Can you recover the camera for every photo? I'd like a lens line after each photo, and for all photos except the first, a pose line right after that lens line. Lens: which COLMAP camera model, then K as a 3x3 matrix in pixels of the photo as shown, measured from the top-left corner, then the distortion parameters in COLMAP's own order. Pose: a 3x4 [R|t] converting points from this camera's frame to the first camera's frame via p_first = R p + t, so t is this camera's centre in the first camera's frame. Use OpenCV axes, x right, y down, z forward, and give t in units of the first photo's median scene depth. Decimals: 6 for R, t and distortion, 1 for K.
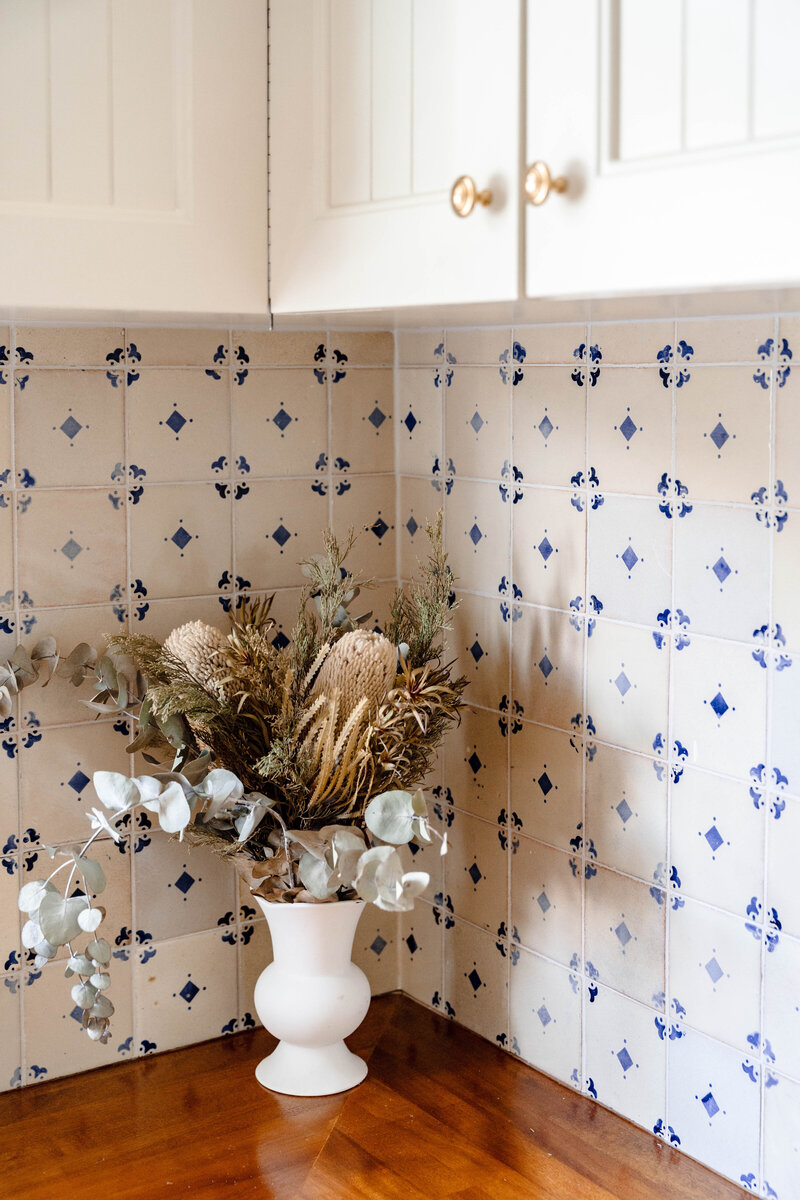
lens RADIAL K [[1596.5, 0, 355.9], [0, 1596.5, 601.0], [0, 0, 1]] dist [0.004822, -0.013117]
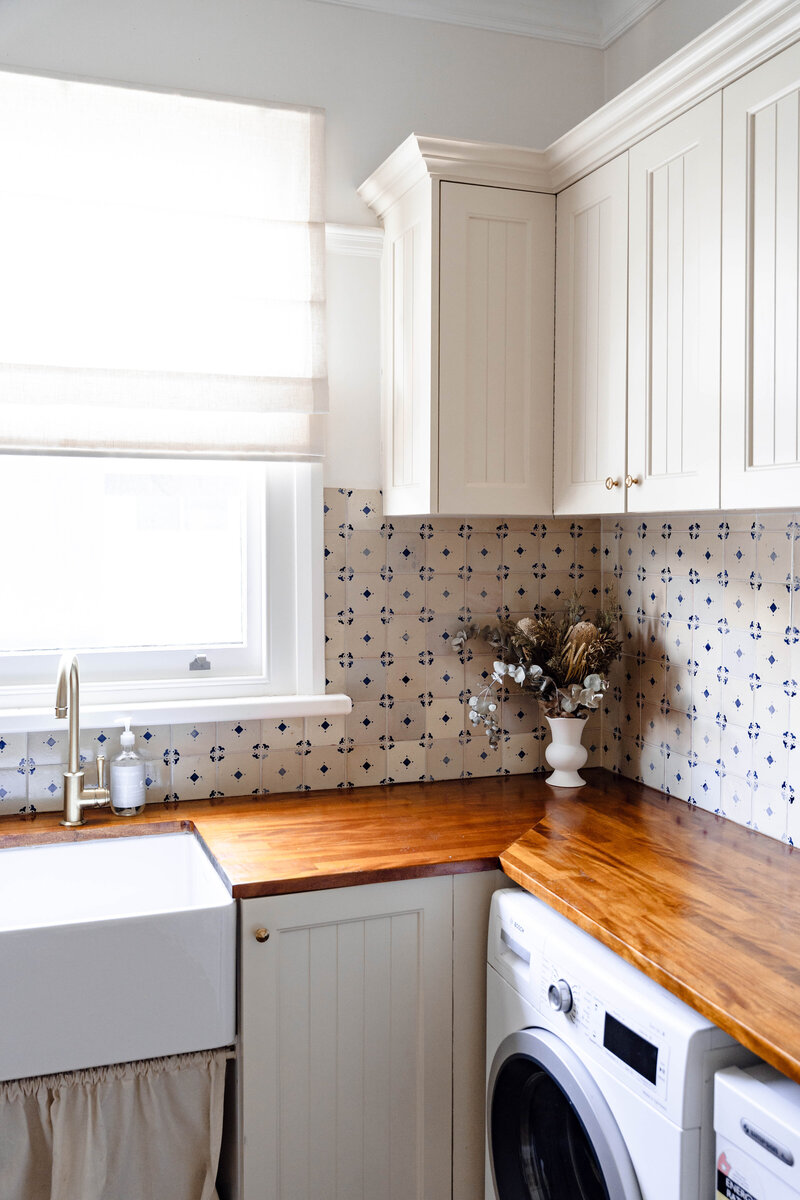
lens RADIAL K [[1036.8, 0, 396.1], [0, 1036.8, 546.3], [0, 0, 1]] dist [-0.000510, -0.000313]
pose [[0.977995, 0.004364, -0.208581, 0.059230], [-0.031250, 0.991566, -0.125783, 0.125345], [0.206273, 0.129533, 0.969883, -0.881855]]
